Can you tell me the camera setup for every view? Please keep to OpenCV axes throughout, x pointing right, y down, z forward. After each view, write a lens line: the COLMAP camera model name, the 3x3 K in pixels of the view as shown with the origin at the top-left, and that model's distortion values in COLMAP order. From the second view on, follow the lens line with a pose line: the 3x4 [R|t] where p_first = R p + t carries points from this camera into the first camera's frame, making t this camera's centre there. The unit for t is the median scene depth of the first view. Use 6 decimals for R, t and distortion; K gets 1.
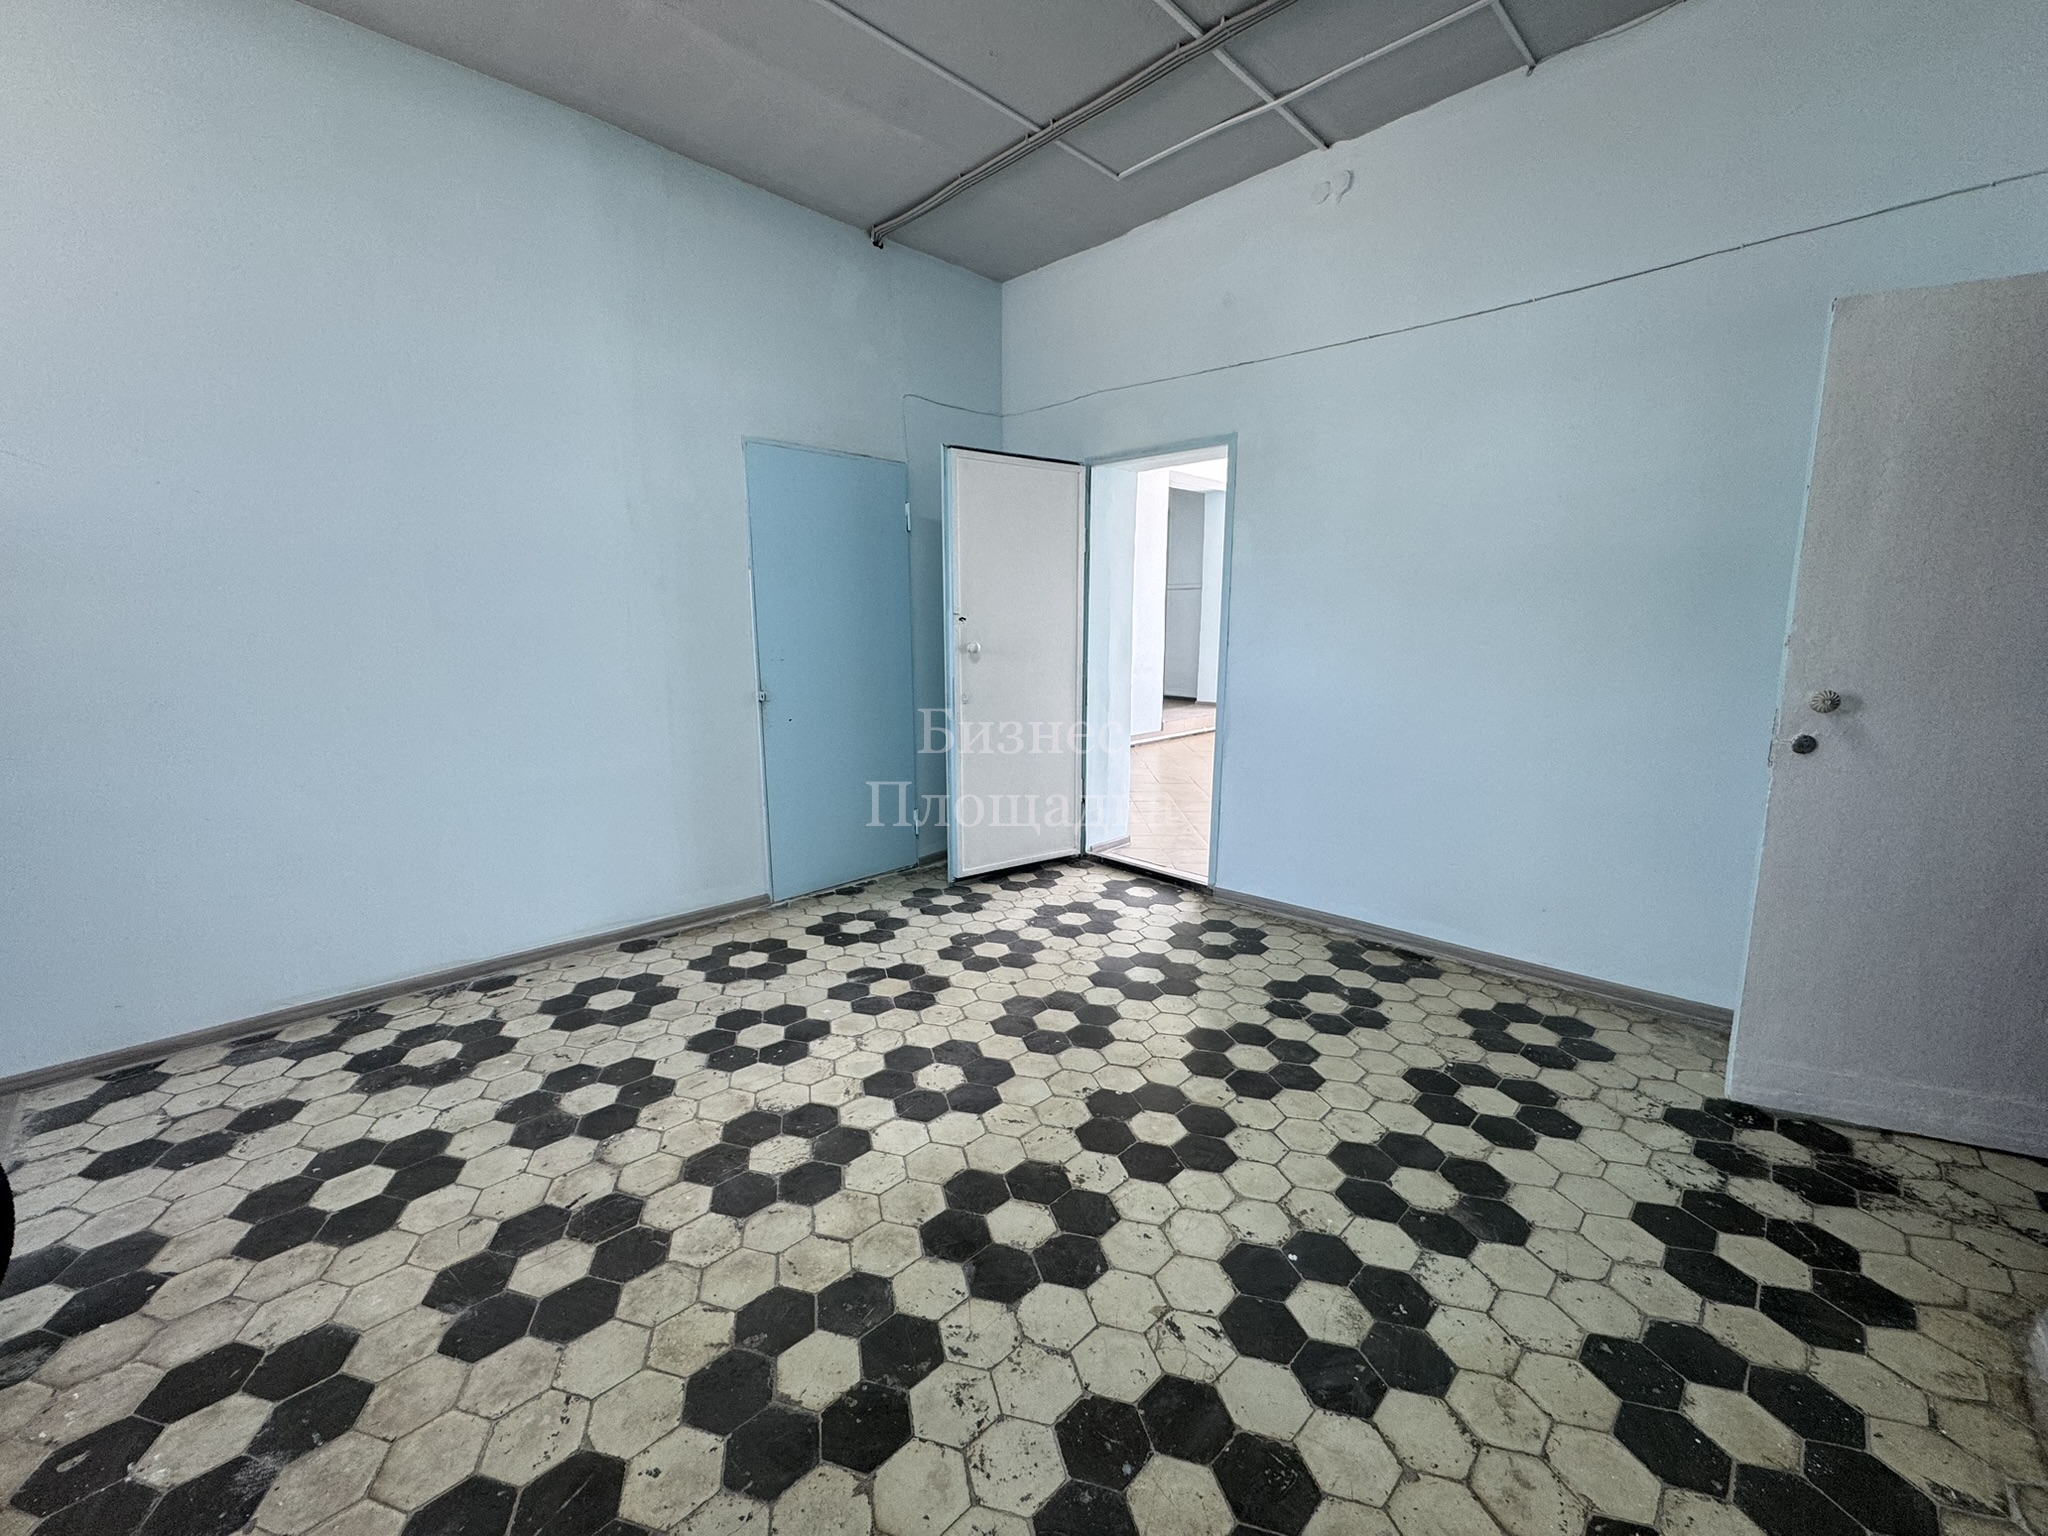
lens RADIAL K [[813.8, 0, 1035.7], [0, 813.8, 752.0], [0, 0, 1]] dist [-0.002290, 0.000379]
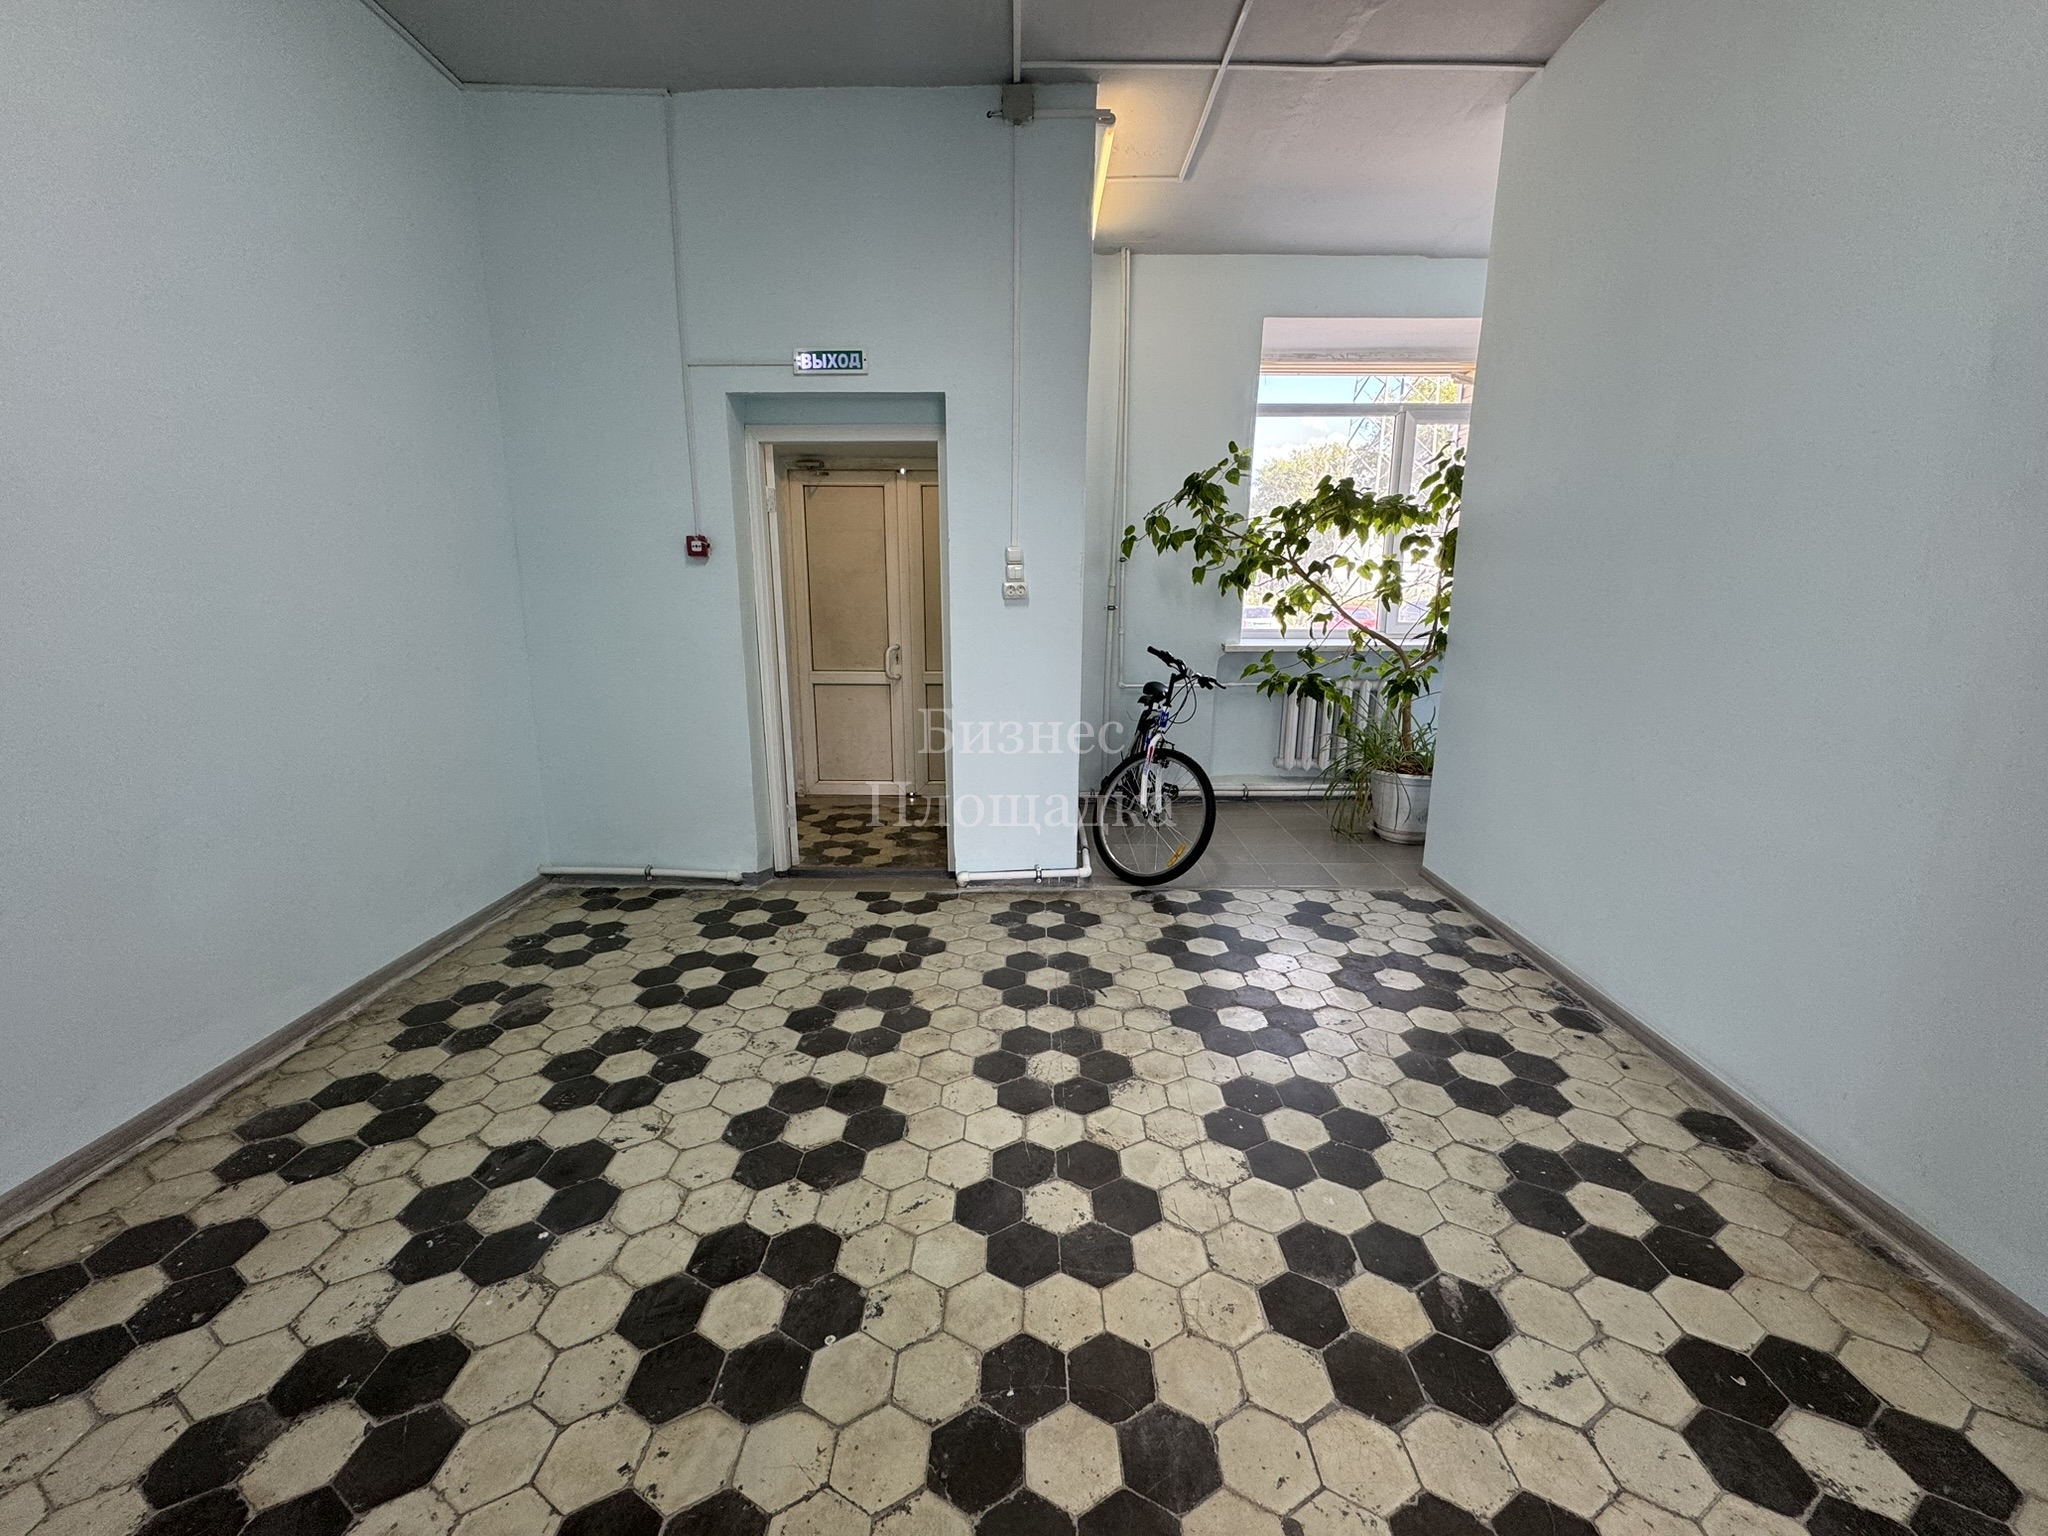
lens RADIAL K [[813.8, 0, 1035.8], [0, 813.8, 765.3], [0, 0, 1]] dist [-0.002290, 0.000379]
pose [[-0.714678, 0.144874, -0.684285, 0.330574], [-0.116416, 0.940032, 0.320605, -0.202510], [0.689697, 0.308791, -0.654955, 1.290561]]
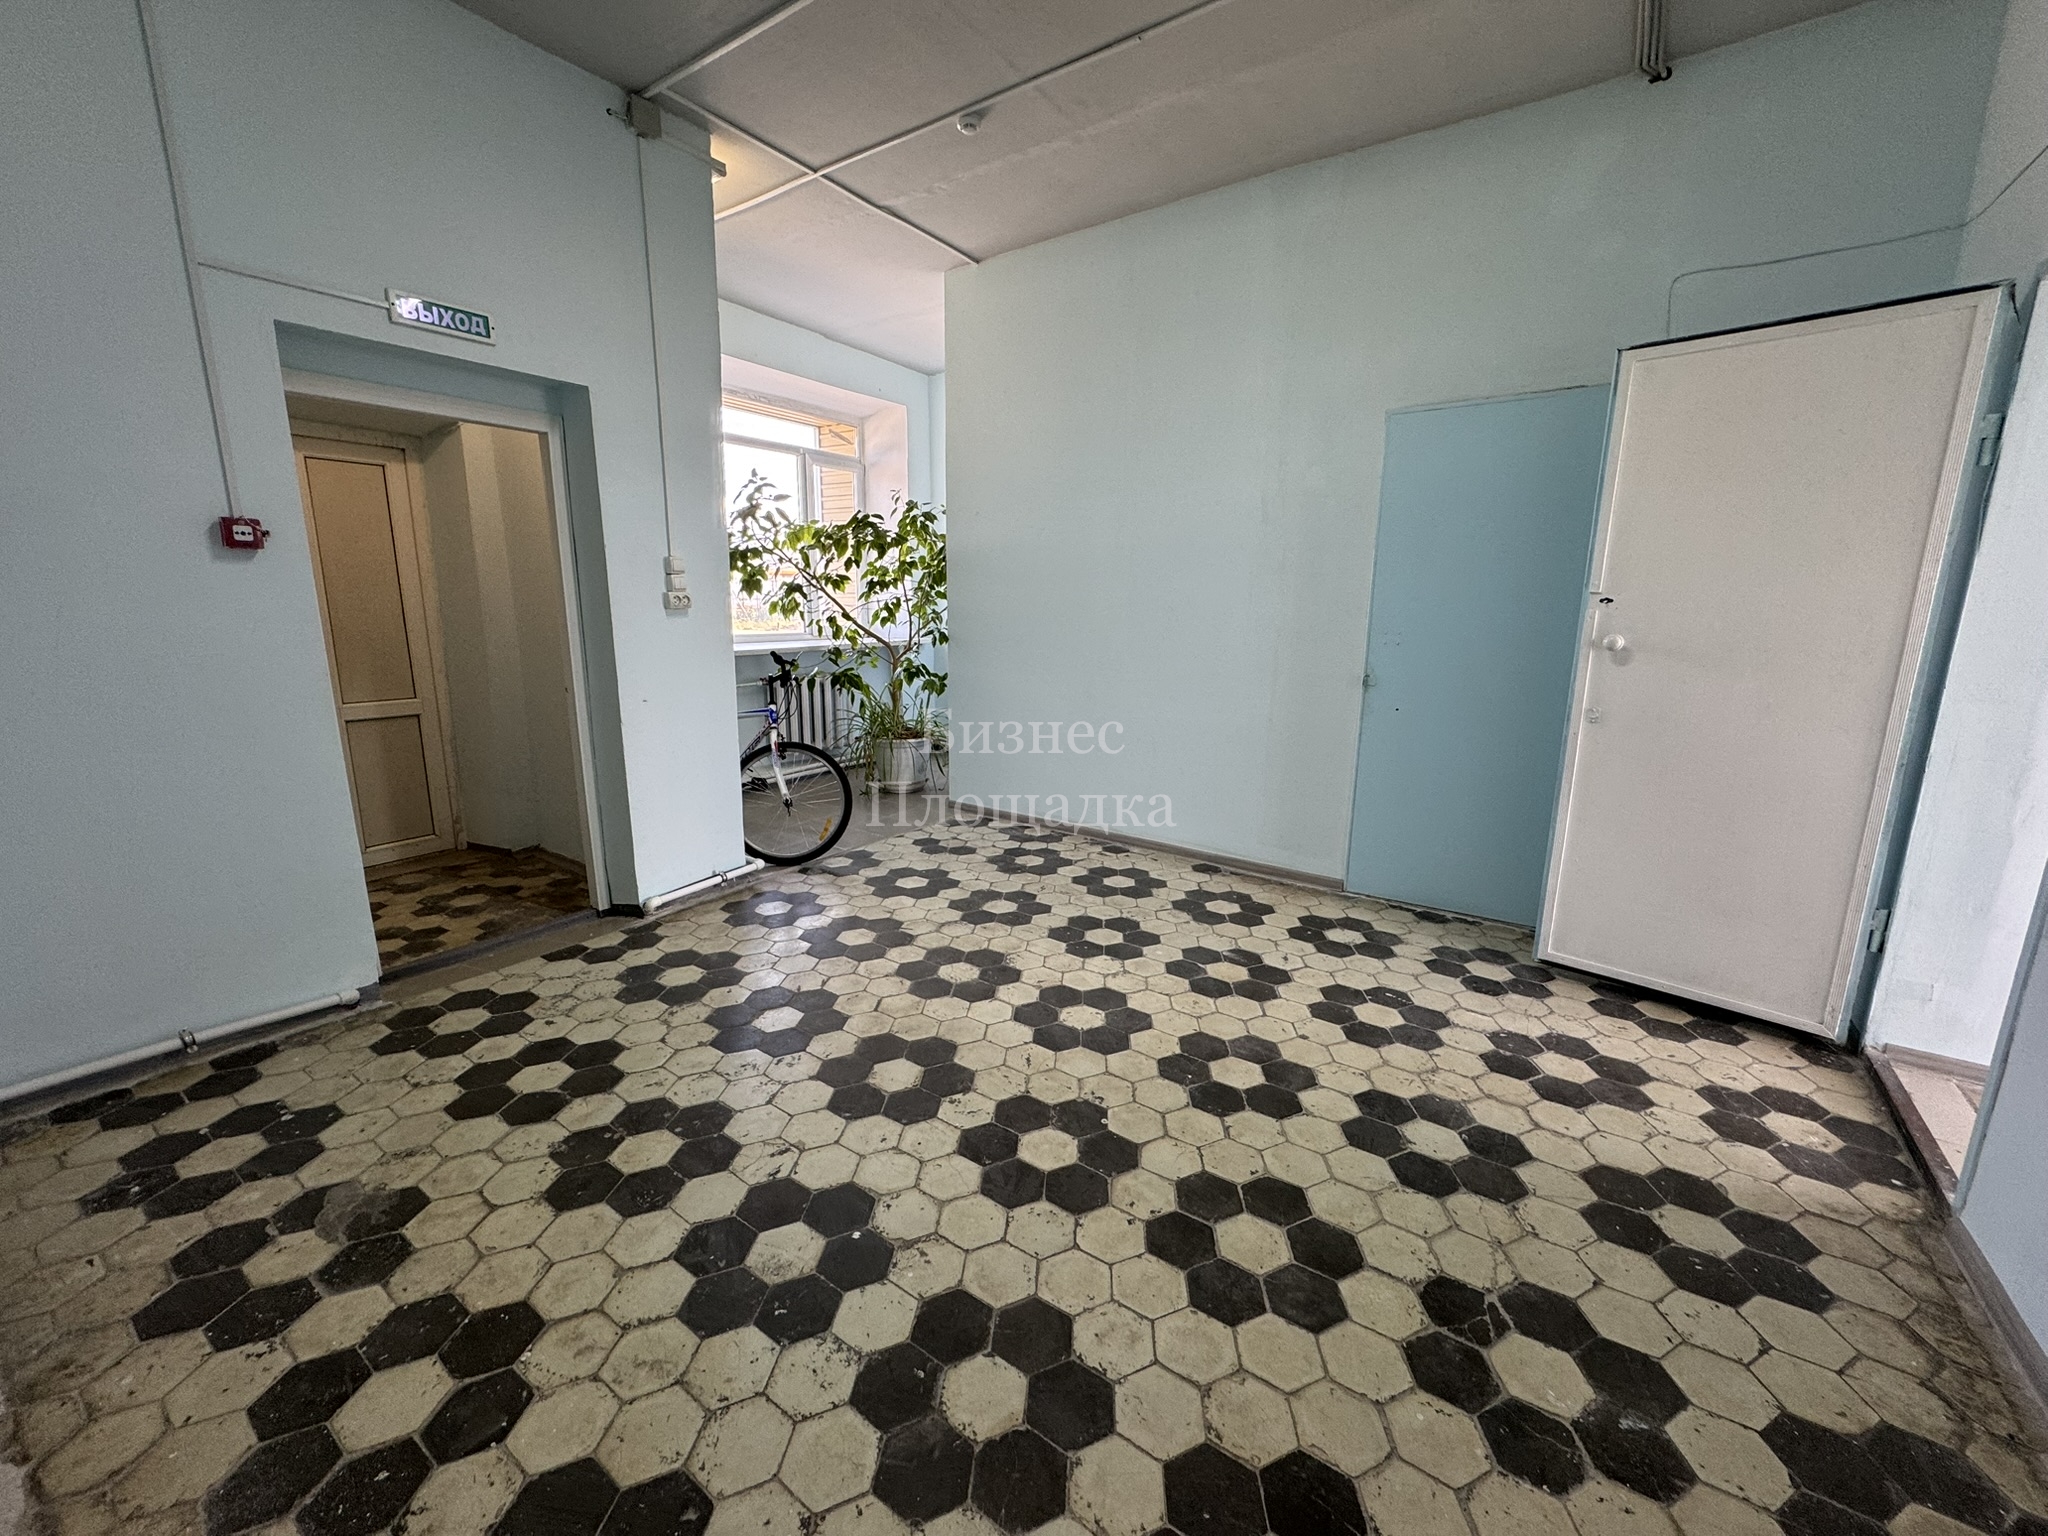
lens RADIAL K [[813.8, 0, 1026.2], [0, 813.8, 762.3], [0, 0, 1]] dist [-0.002290, 0.000379]
pose [[0.166769, 0.191034, -0.967313, 0.827892], [-0.168107, 0.972196, 0.163016, -0.095029], [0.971560, 0.135426, 0.194246, 0.639666]]
